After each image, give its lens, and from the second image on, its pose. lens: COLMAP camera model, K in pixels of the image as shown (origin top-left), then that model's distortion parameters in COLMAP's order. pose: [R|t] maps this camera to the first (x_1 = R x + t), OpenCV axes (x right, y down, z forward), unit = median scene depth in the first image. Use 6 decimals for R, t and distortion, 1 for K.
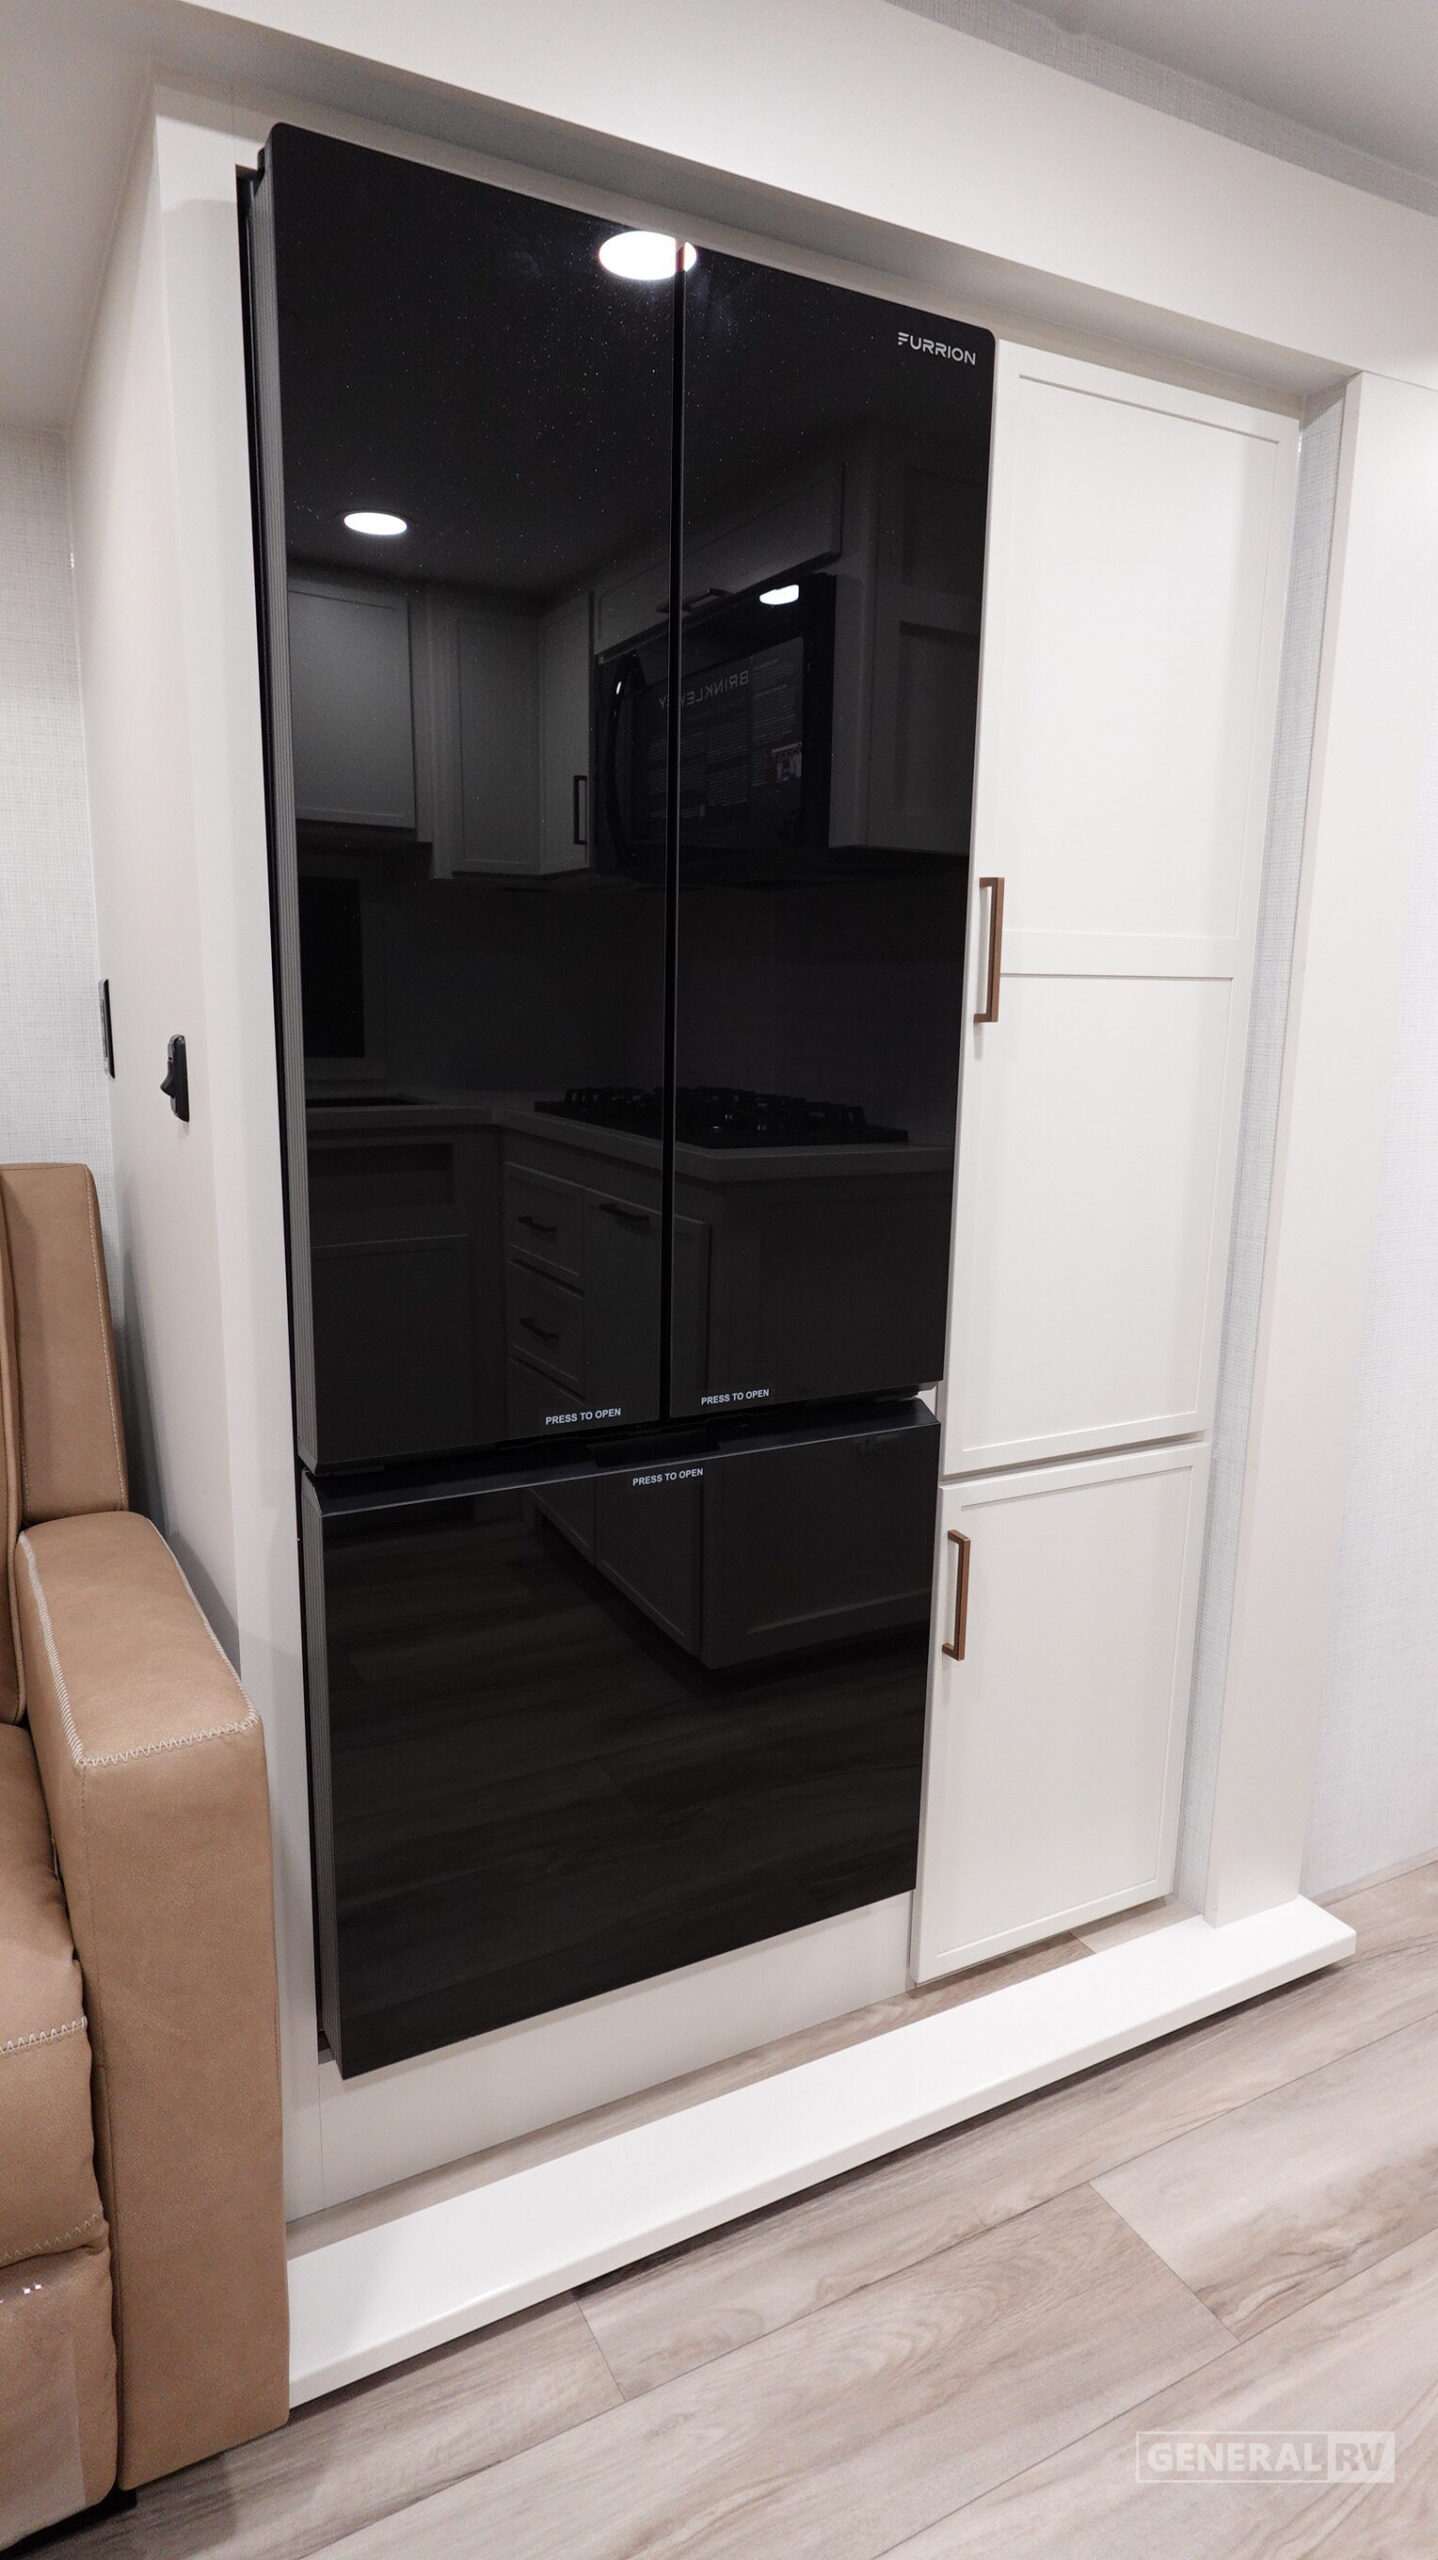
lens RADIAL K [[1445.2, 0, 719.0], [0, 1445.2, 1280.0], [0, 0, 1]] dist [0.001675, 0.000320]
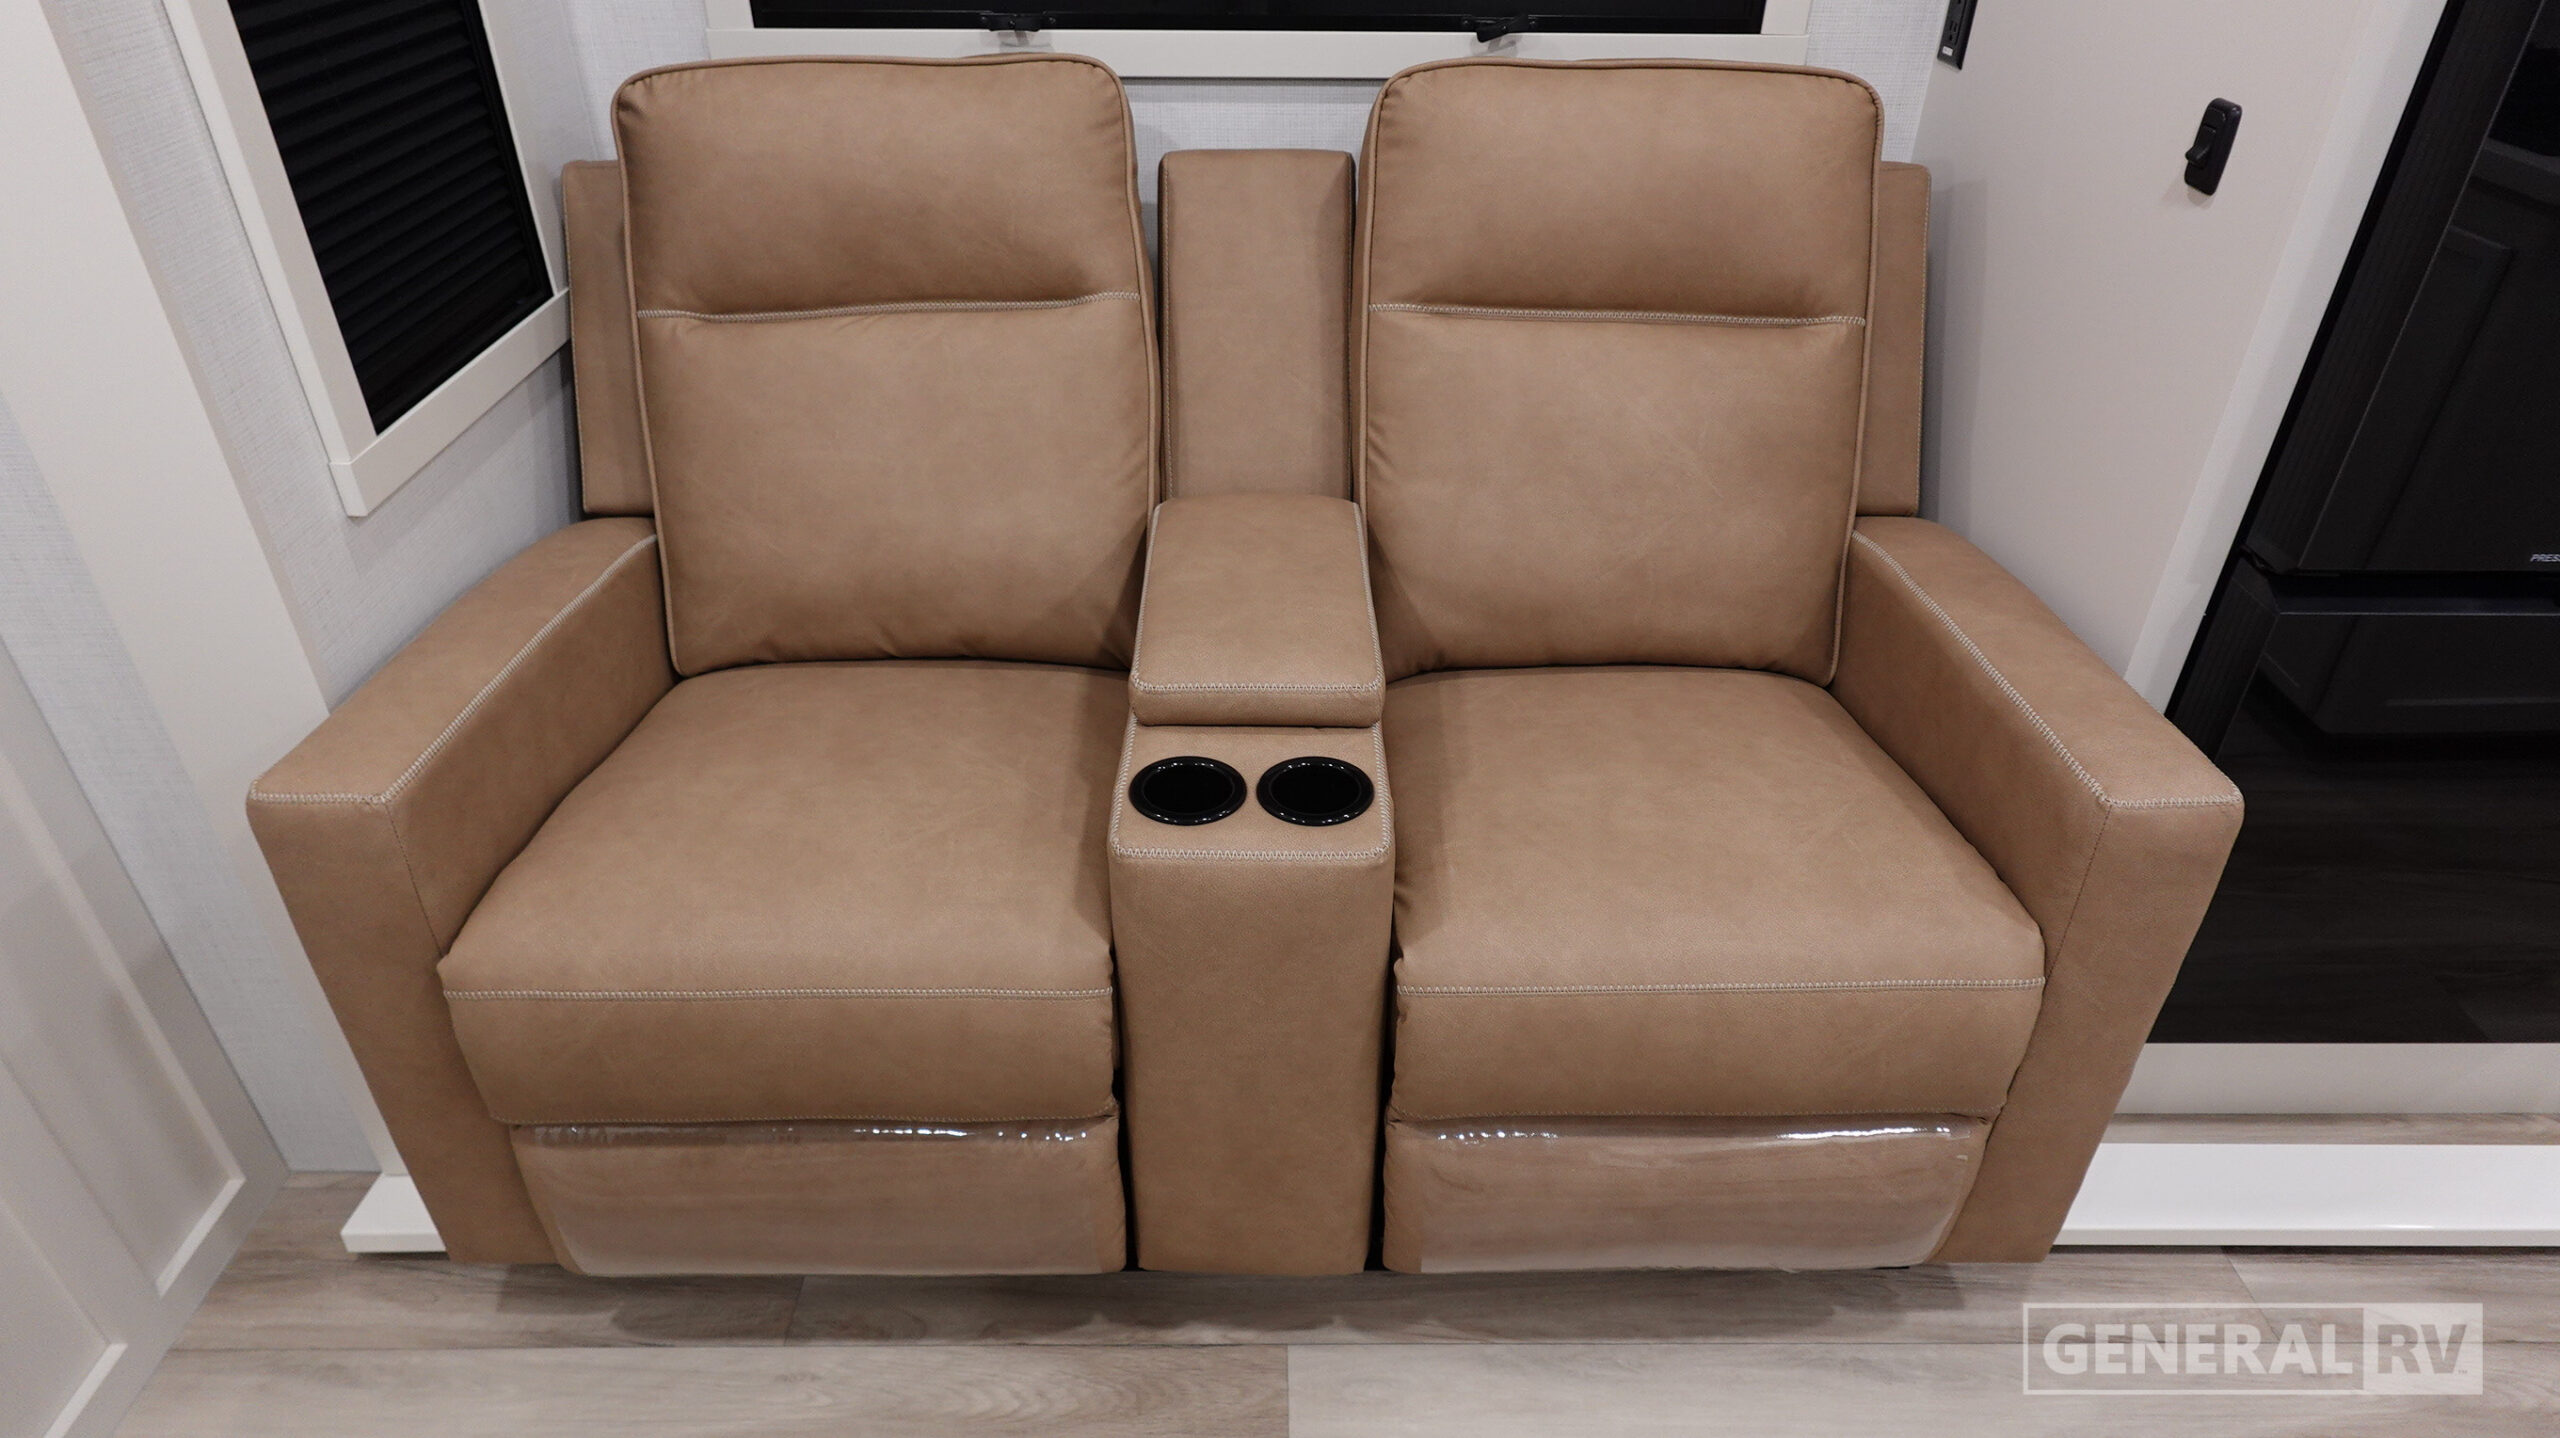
lens RADIAL K [[1500.7, 0, 1284.6], [0, 1500.7, 719.6], [0, 0, 1]] dist [-0.008832, 0.011053]
pose [[0.888339, 0.247383, -0.386853, -0.436023], [-0.085967, 0.917174, 0.389104, -0.121232], [0.451069, -0.312399, 0.836028, -0.261785]]
